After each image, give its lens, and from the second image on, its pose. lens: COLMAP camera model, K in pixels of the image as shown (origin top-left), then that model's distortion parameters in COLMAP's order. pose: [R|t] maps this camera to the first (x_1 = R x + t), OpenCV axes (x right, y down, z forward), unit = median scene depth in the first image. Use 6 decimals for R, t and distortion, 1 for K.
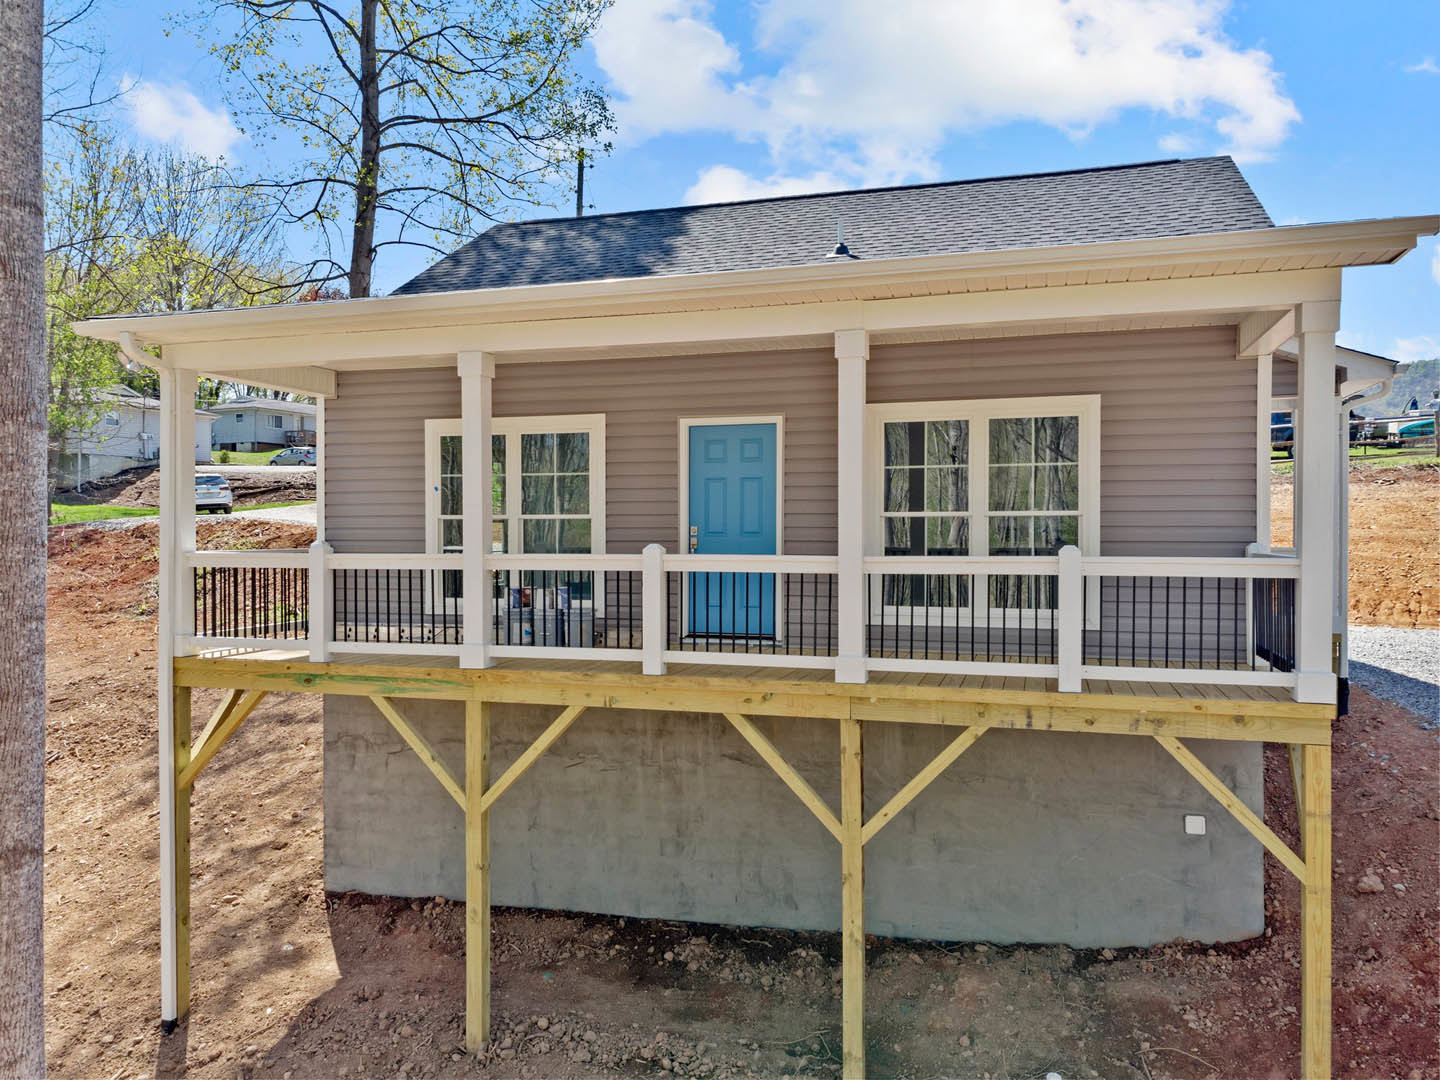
lens RADIAL K [[1058.5, 0, 729.0], [0, 1058.5, 542.2], [0, 0, 1]] dist [-0.008894, 0.028374]
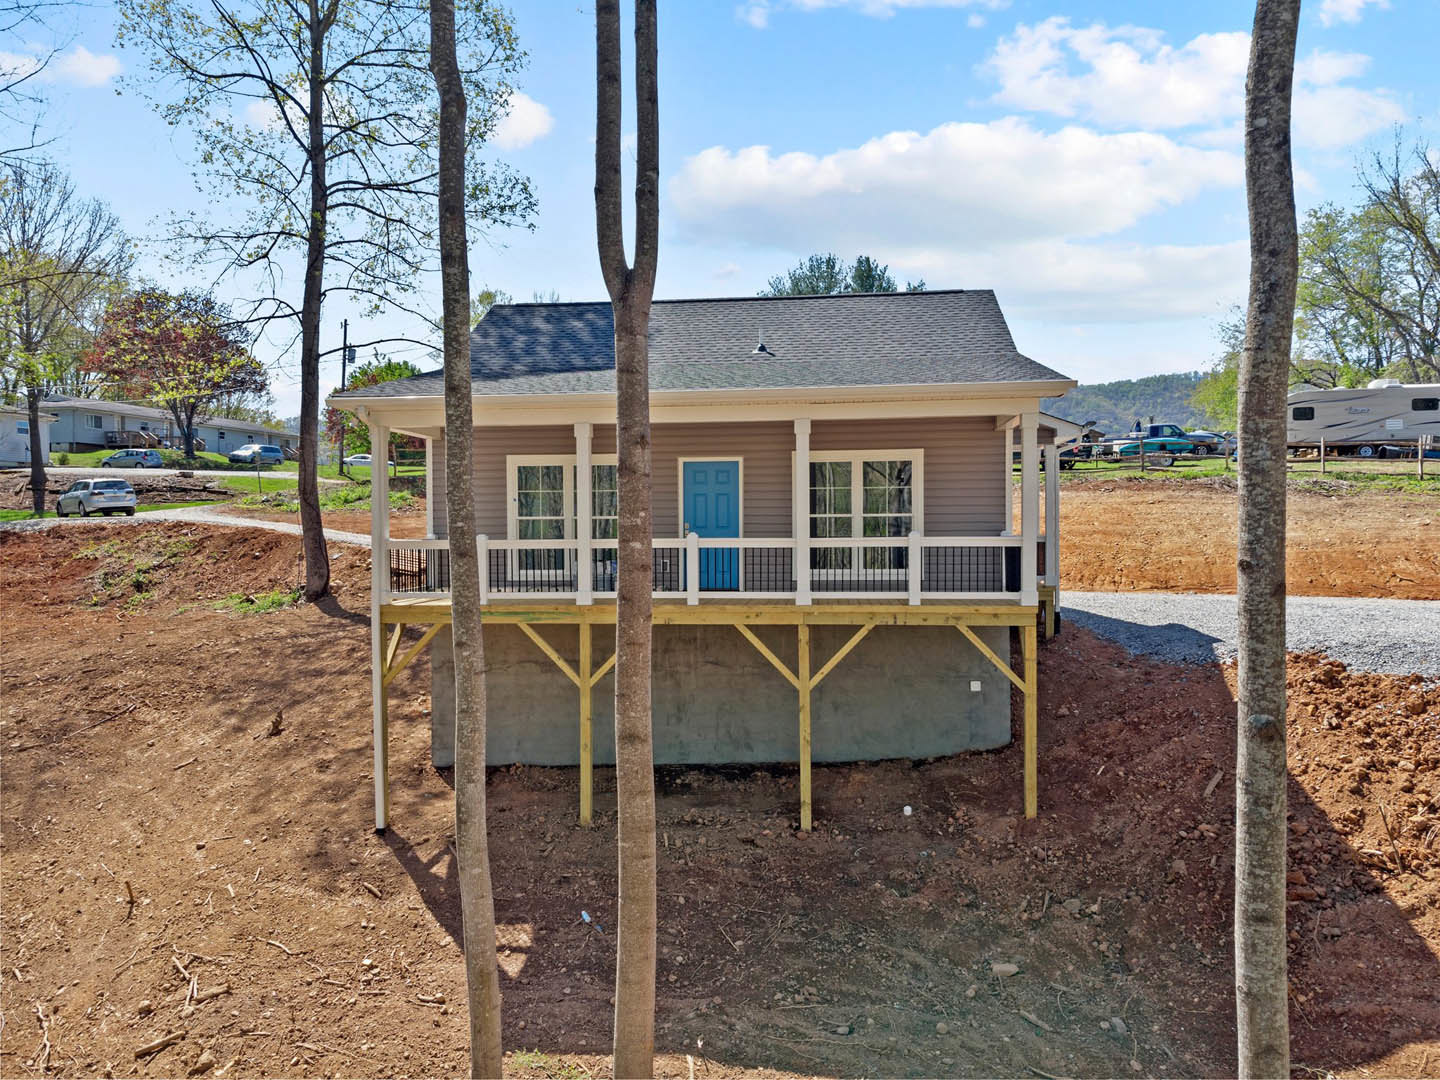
lens RADIAL K [[1051.3, 0, 720.0], [0, 1051.3, 540.0], [0, 0, 1]] dist [0.011012, 0.000924]
pose [[0.983941, -0.006430, 0.178378, -0.295205], [0.006813, 0.999976, -0.001531, 0.014946], [-0.178364, 0.002722, 0.983961, -0.663143]]
